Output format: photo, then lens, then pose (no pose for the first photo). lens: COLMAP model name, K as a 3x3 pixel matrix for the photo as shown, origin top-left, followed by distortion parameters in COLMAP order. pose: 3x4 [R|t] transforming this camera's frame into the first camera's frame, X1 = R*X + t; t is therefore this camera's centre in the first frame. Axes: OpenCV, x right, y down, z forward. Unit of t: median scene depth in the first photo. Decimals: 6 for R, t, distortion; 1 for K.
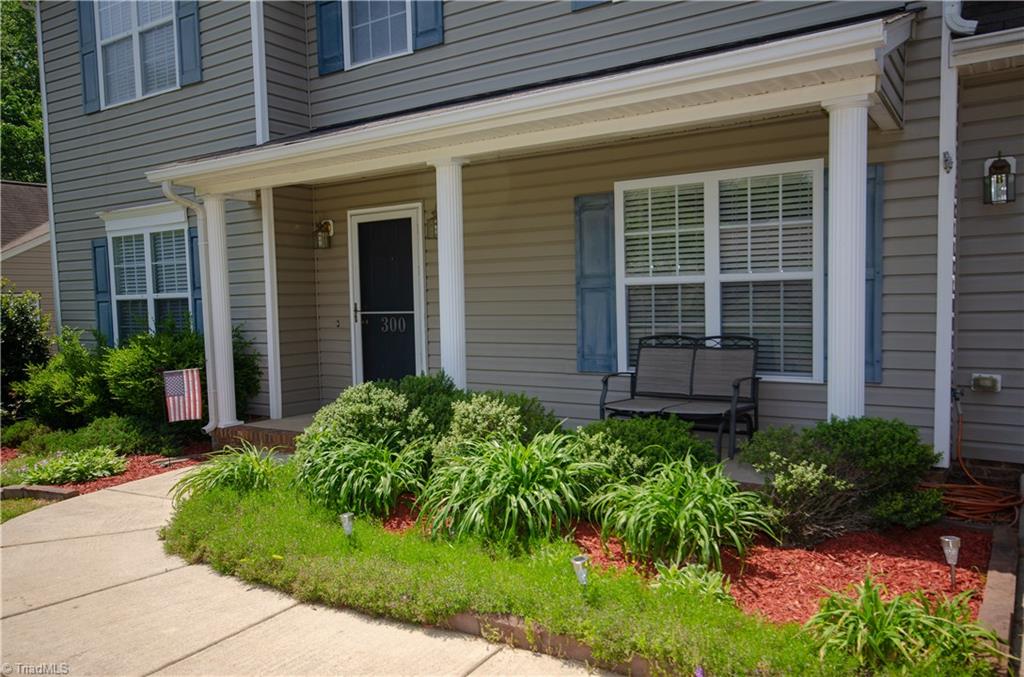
lens RADIAL K [[788.8, 0, 512.0], [0, 788.8, 338.5], [0, 0, 1]] dist [0.011065, 0.007229]
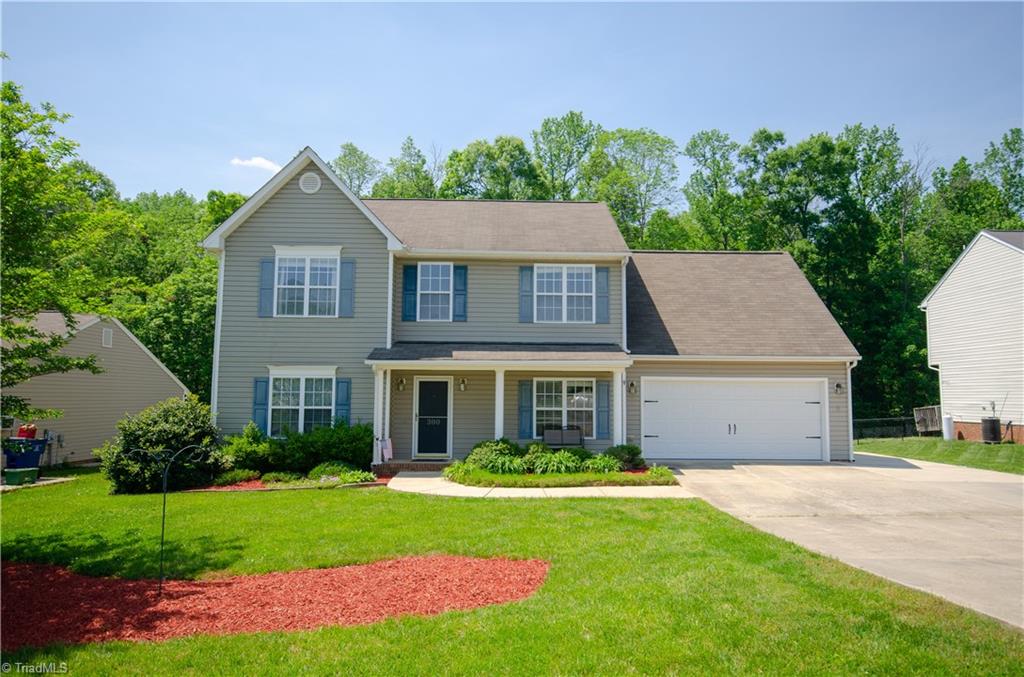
lens RADIAL K [[618.9, 0, 512.0], [0, 618.9, 338.5], [0, 0, 1]] dist [0.003930, 0.000413]
pose [[0.813604, 0.084325, 0.575272, -1.343452], [0.004131, 0.988564, -0.150748, 0.022287], [-0.581405, 0.125026, 0.803951, -0.946749]]
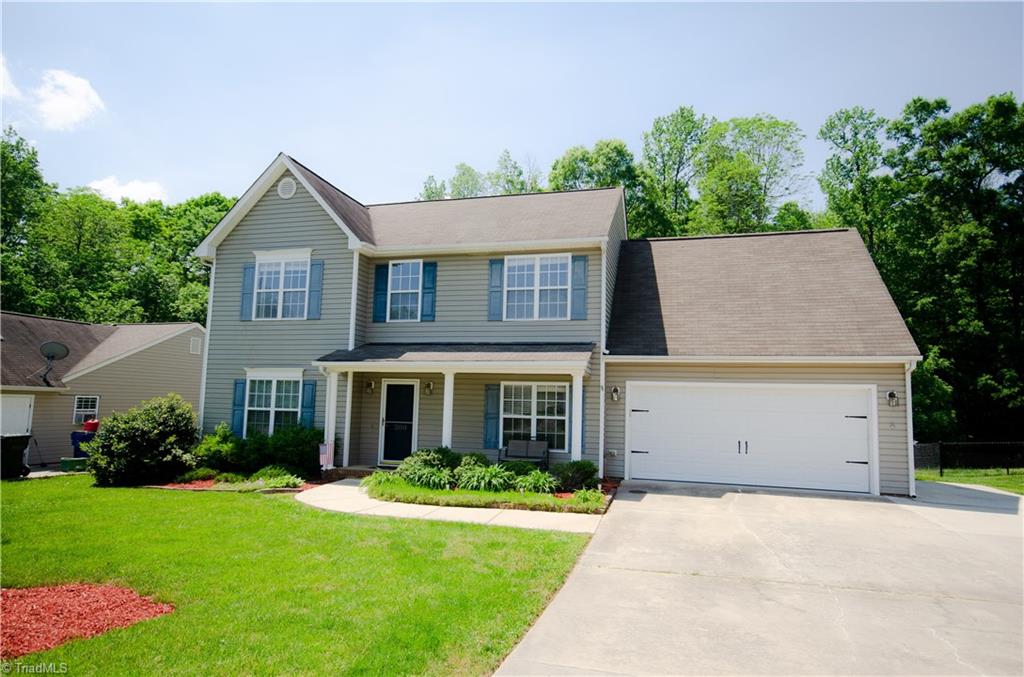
lens RADIAL K [[587.4, 0, 512.0], [0, 587.4, 338.5], [0, 0, 1]] dist [0.012163, 0.001212]
pose [[0.946035, 0.082335, 0.313430, -0.498923], [-0.030854, 0.985677, -0.165799, 0.002806], [-0.322592, 0.147181, 0.935025, -1.007220]]
